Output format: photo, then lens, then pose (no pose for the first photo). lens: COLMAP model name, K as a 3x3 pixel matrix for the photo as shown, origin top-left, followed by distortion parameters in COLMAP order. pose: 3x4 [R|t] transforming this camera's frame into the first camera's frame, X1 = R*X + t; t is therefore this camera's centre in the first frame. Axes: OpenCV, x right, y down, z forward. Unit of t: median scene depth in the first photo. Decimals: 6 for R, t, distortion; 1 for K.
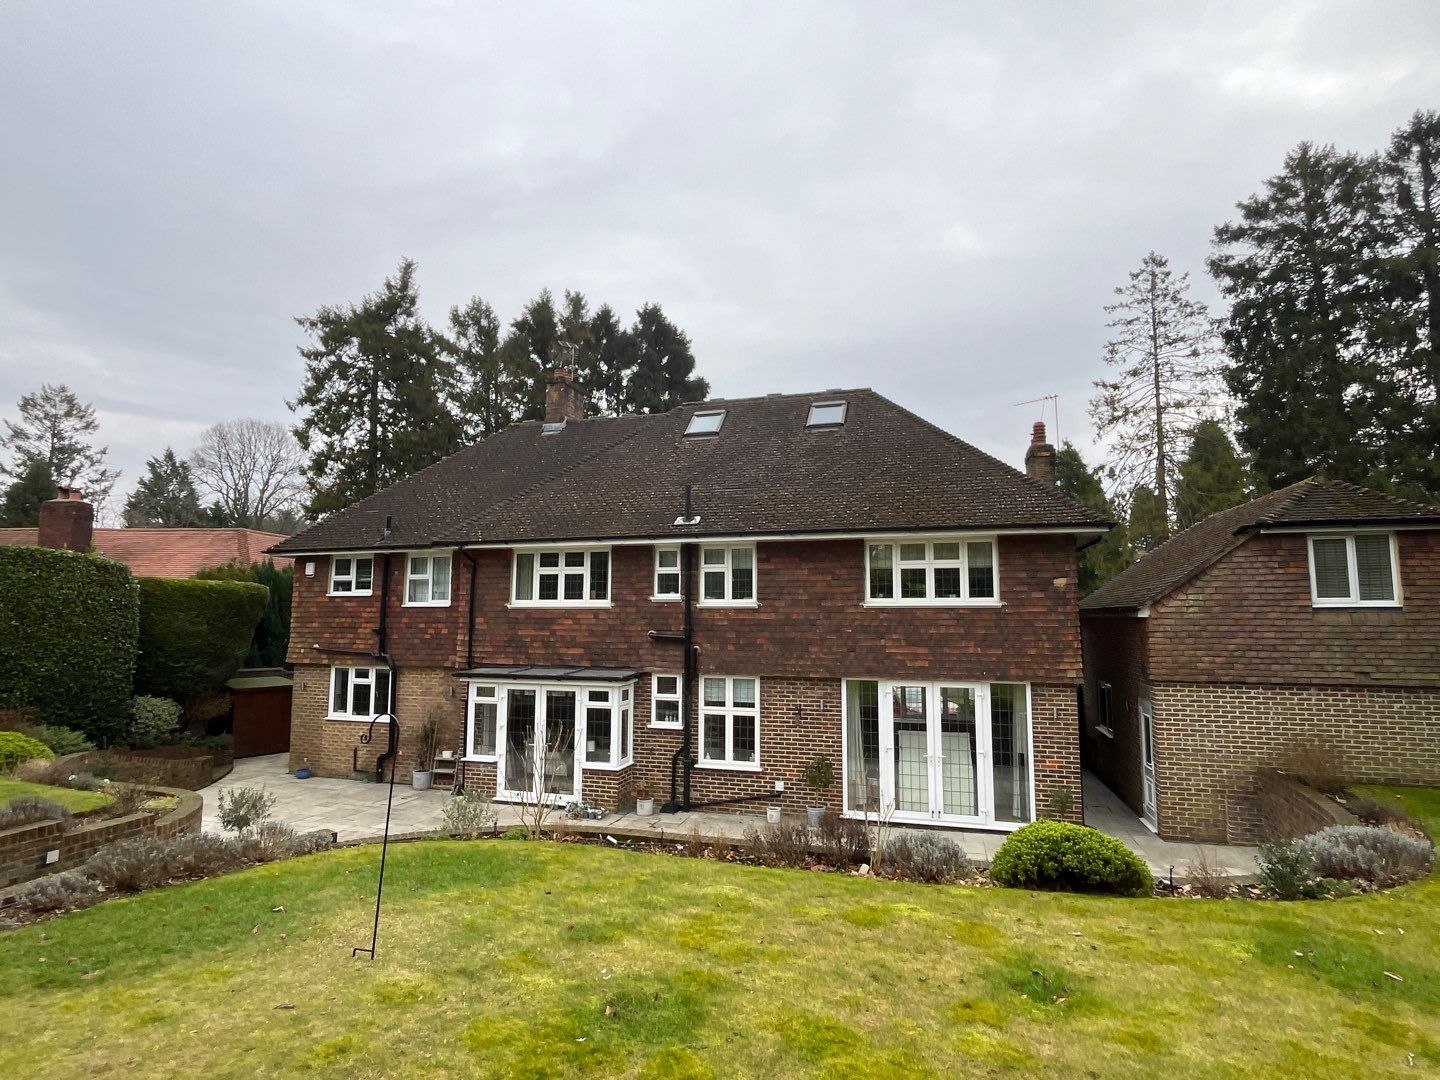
lens RADIAL K [[744.8, 0, 719.0], [0, 744.8, 542.2], [0, 0, 1]] dist [0.000309, -0.000232]
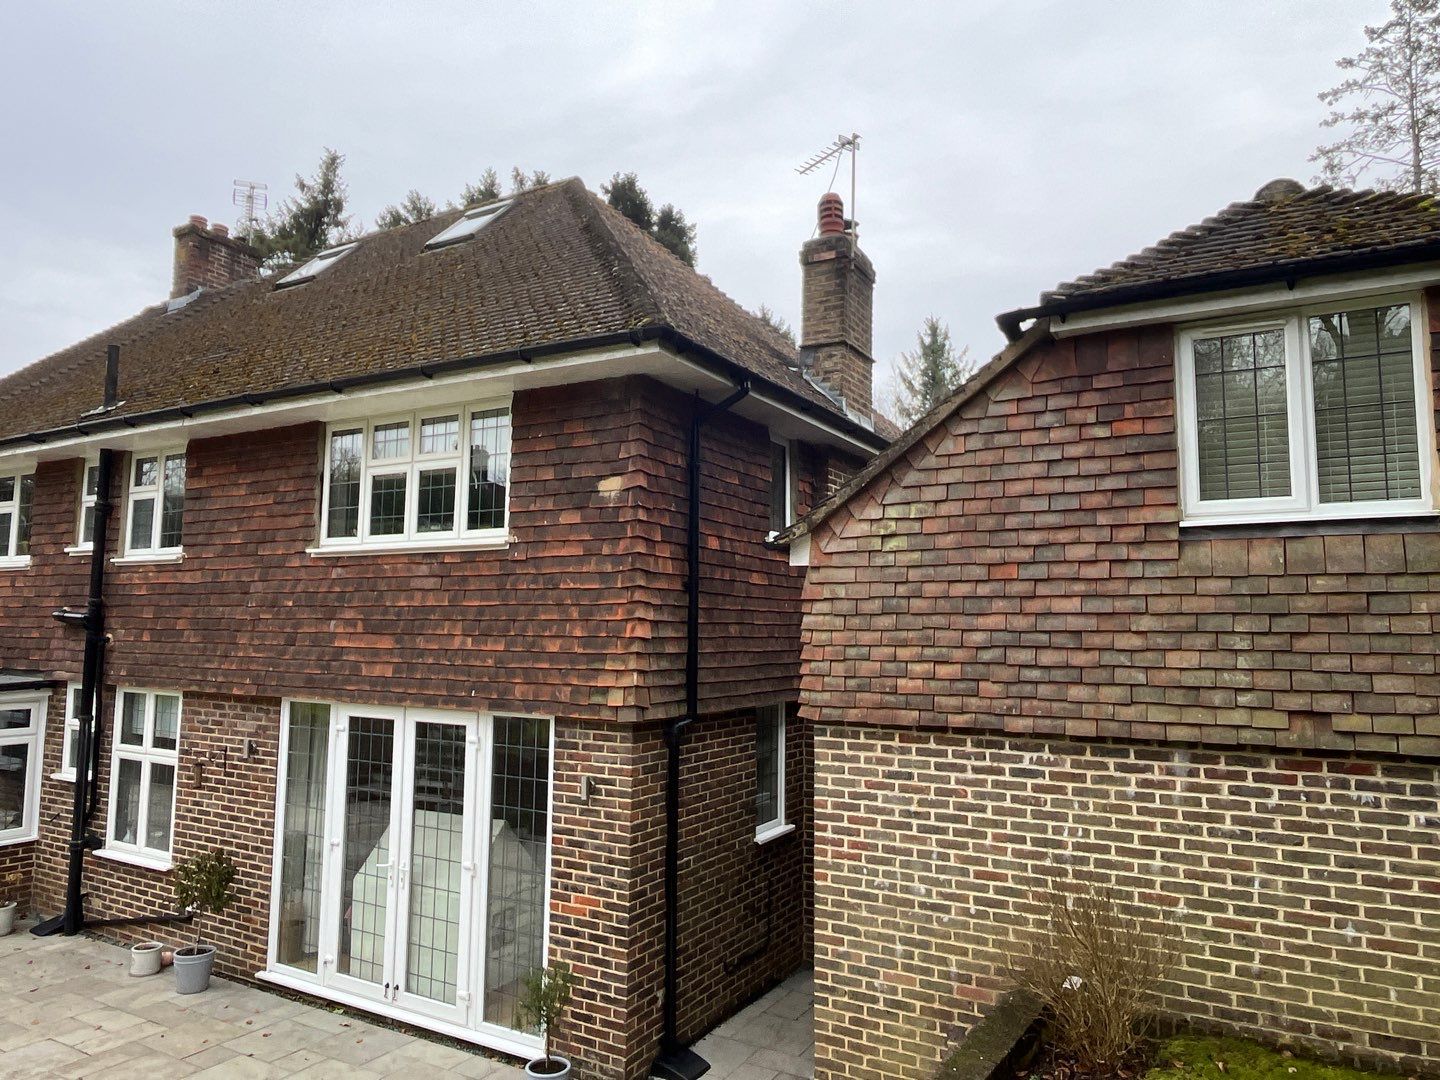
lens RADIAL K [[946.4, 0, 718.3], [0, 946.4, 542.8], [0, 0, 1]] dist [-0.000162, -0.003473]
pose [[0.973446, -0.011401, -0.228631, 0.573564], [0.012430, 0.999918, 0.003061, 0.076164], [0.228577, -0.005822, 0.973508, 0.426238]]
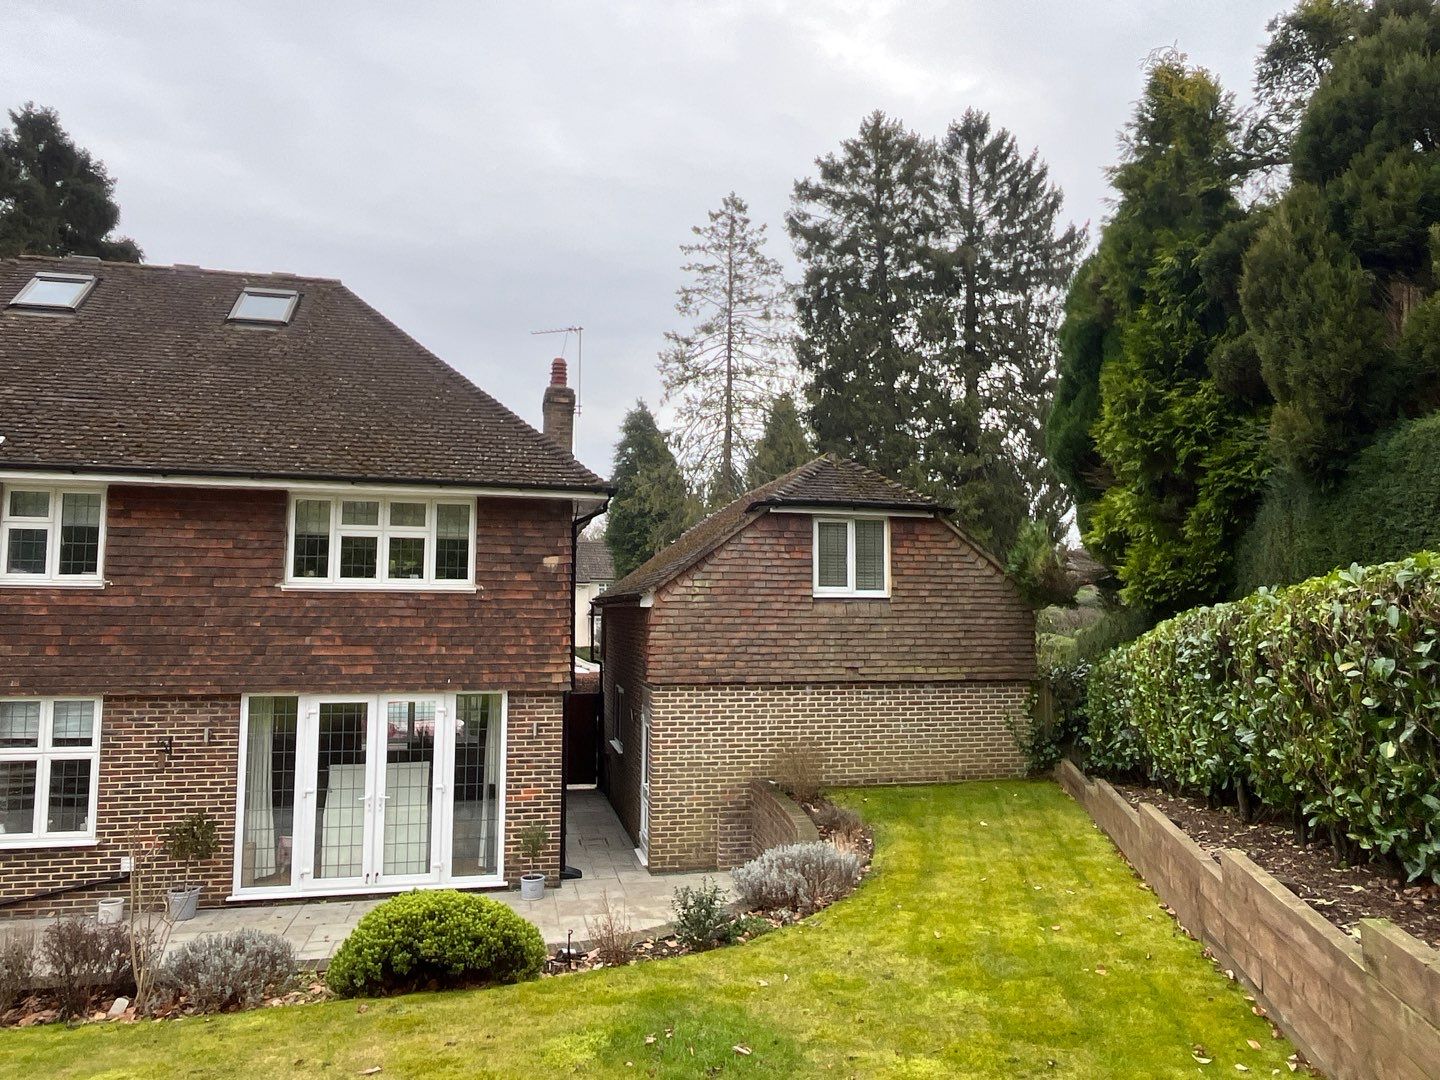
lens RADIAL K [[946.5, 0, 713.9], [0, 946.5, 544.4], [0, 0, 1]] dist [0.002147, -0.004751]
pose [[0.877369, 0.038468, 0.478273, 0.119376], [-0.053561, 0.998403, 0.017951, 0.008304], [-0.476818, -0.041366, 0.878028, 0.046776]]
